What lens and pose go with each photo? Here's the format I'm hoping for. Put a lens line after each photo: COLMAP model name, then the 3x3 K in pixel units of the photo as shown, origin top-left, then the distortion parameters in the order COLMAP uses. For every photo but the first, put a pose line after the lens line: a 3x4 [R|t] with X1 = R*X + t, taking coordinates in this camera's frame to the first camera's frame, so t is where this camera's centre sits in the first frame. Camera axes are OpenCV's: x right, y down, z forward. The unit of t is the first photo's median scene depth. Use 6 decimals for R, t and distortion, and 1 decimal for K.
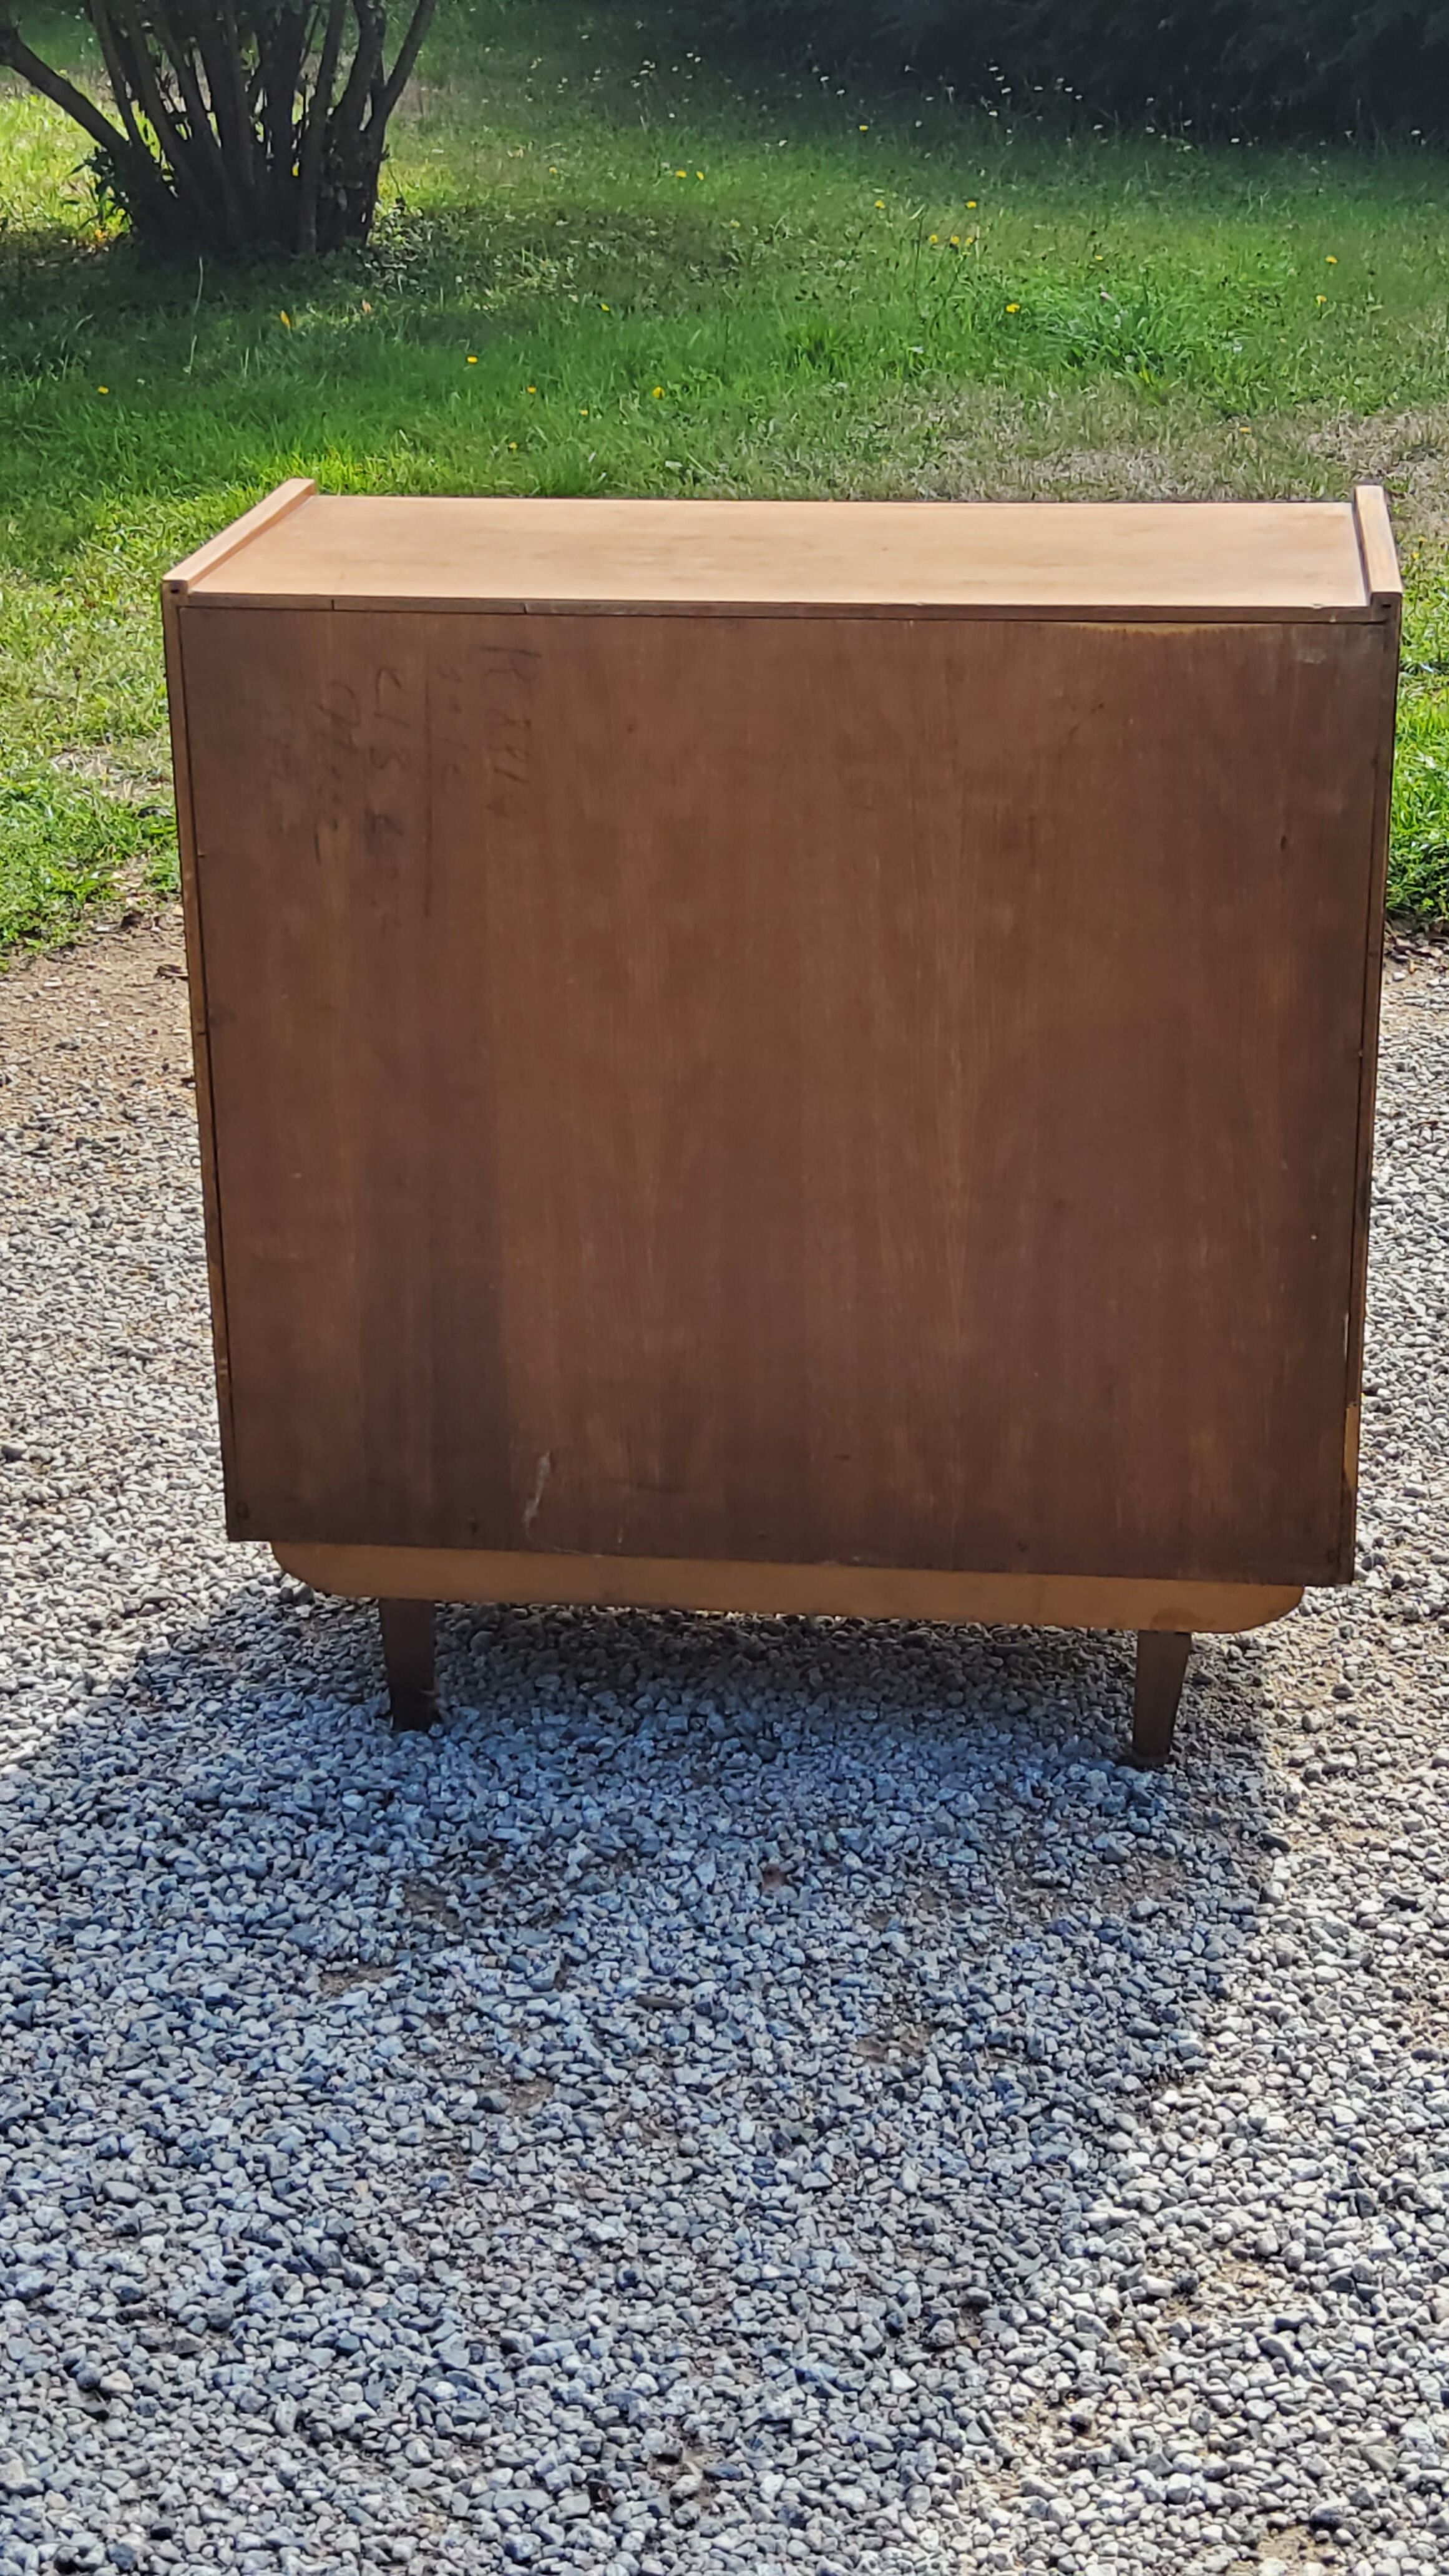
lens RADIAL K [[3866.4, 0, 727.1], [0, 3866.4, 1289.9], [0, 0, 1]] dist [0.134657, 0.000000]
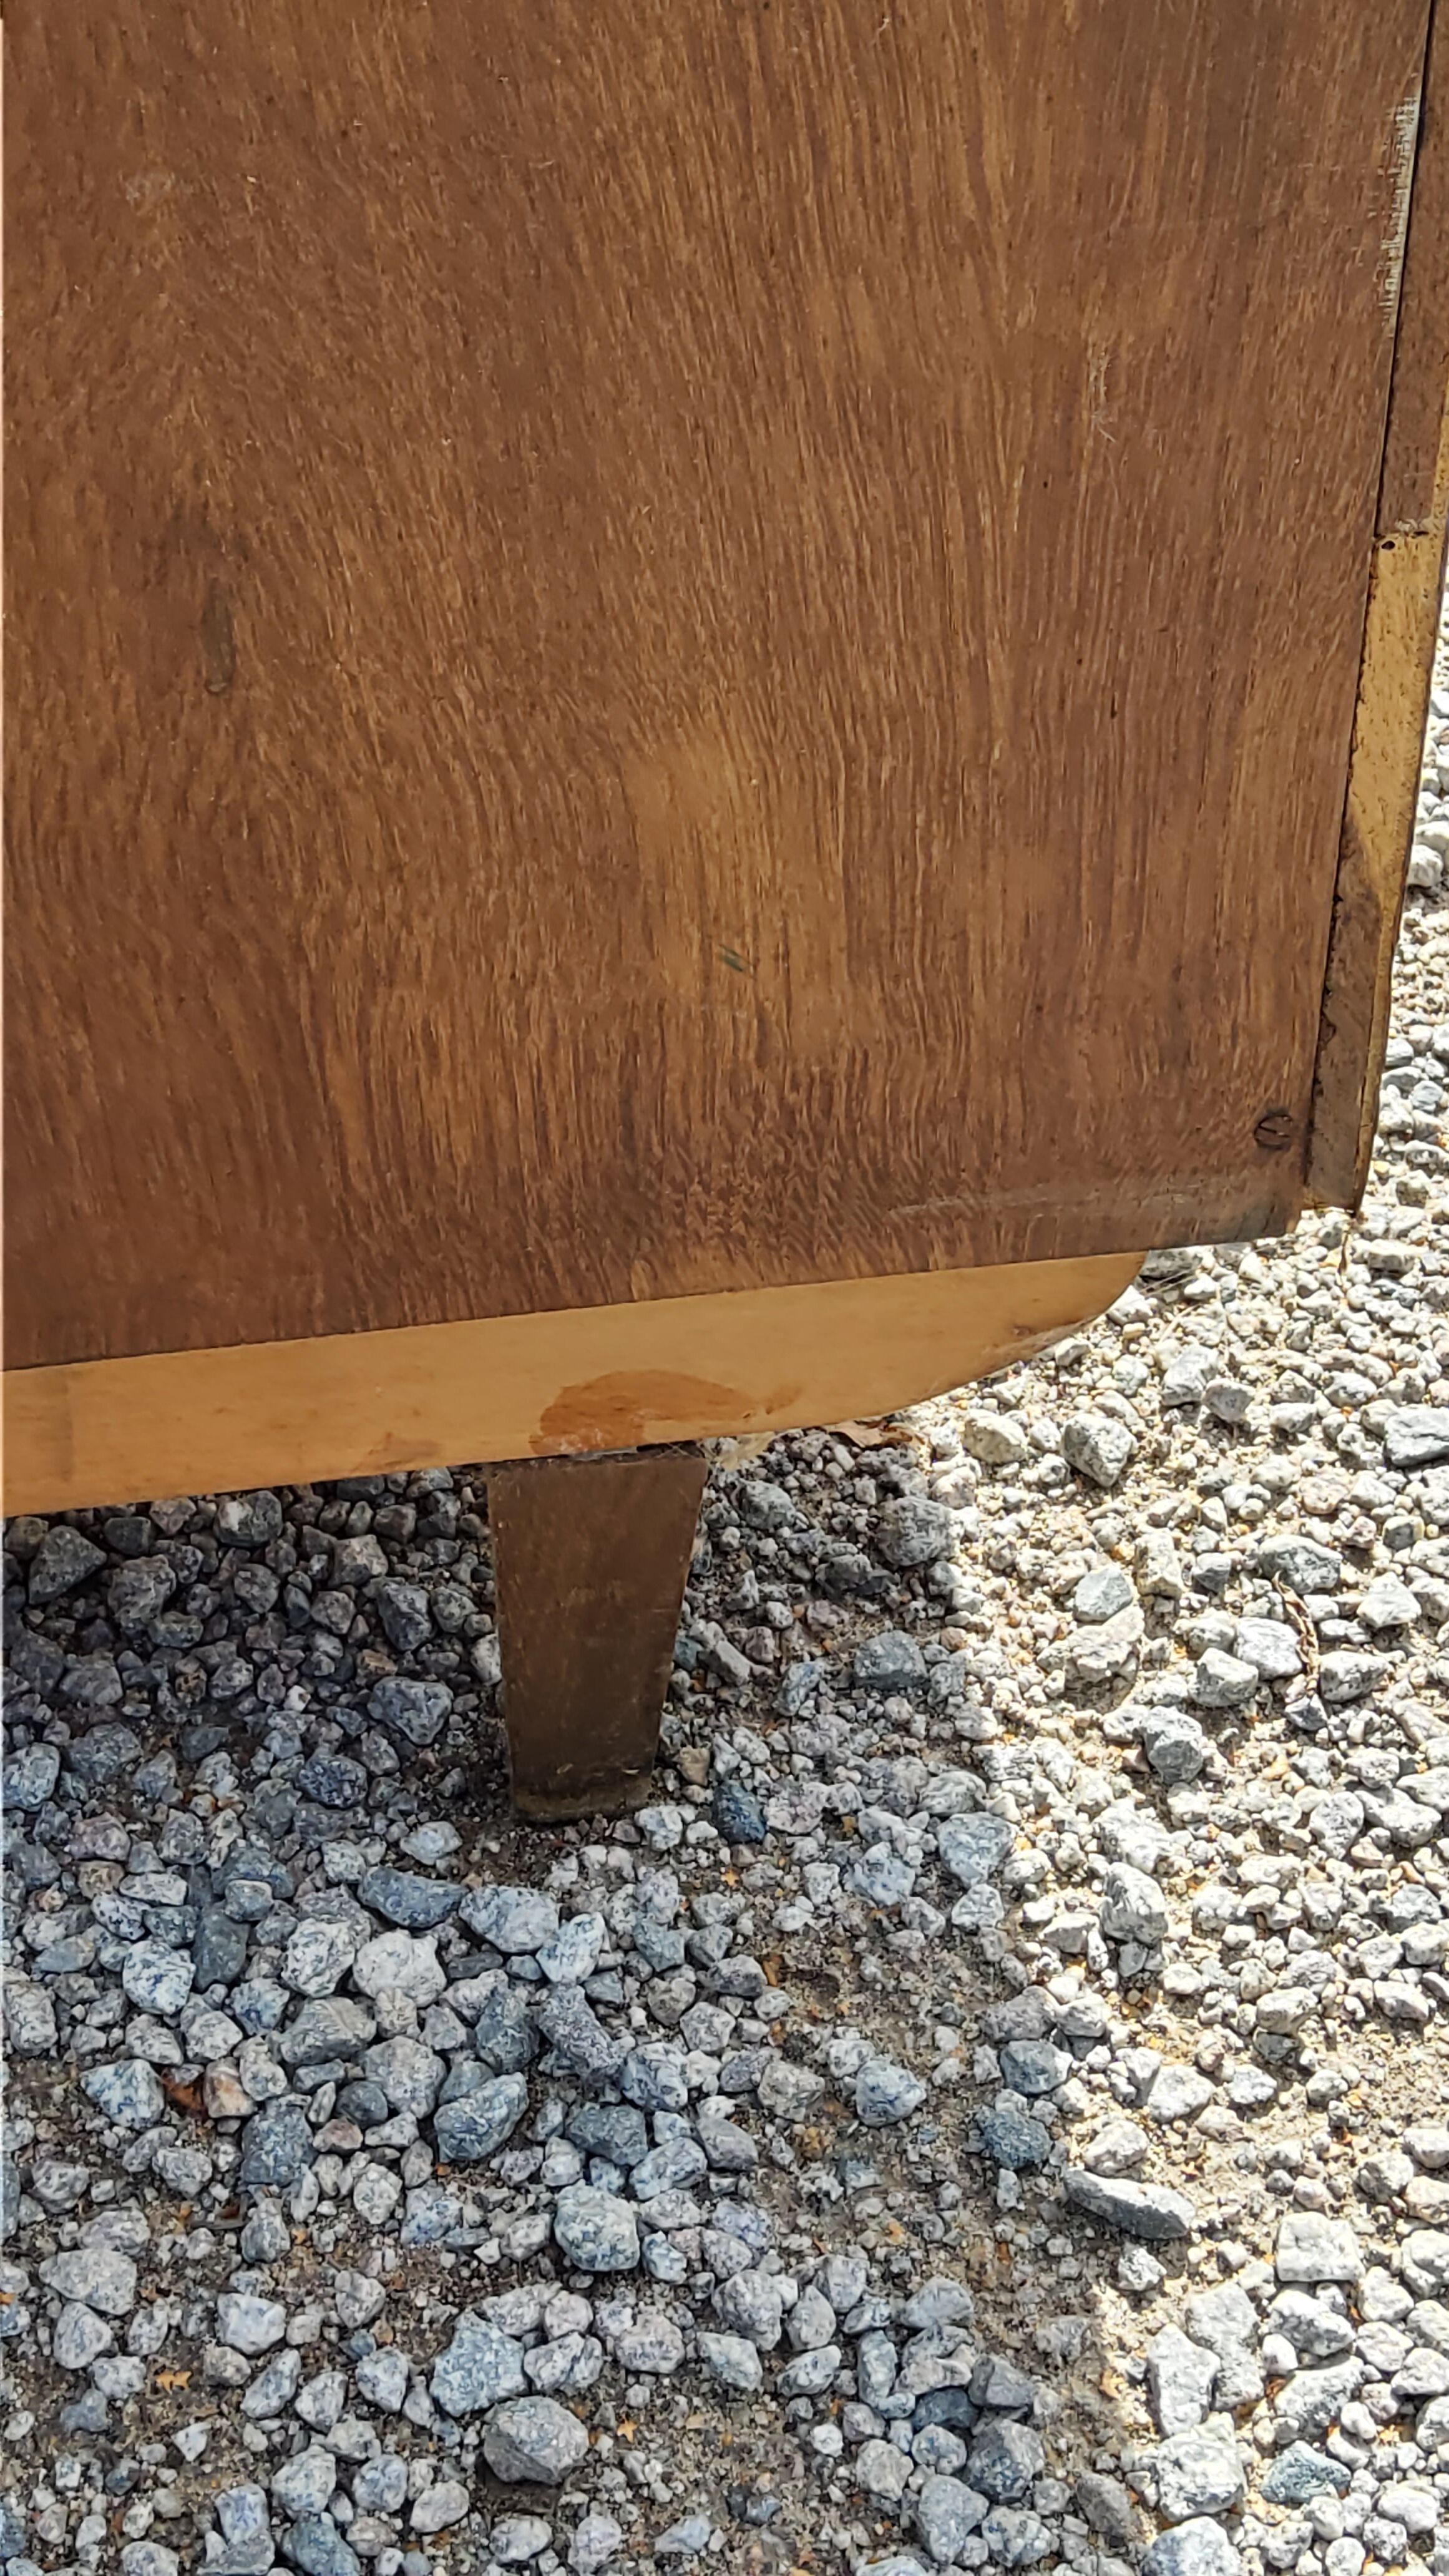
lens RADIAL K [[3866.4, 0, 726.6], [0, 3866.4, 1285.7], [0, 0, 1]] dist [0.134657, 0.000000]
pose [[0.972265, -0.178805, 0.150765, 0.086501], [0.100712, 0.901864, 0.420117, -0.023524], [-0.211088, -0.393281, 0.894859, 0.788906]]
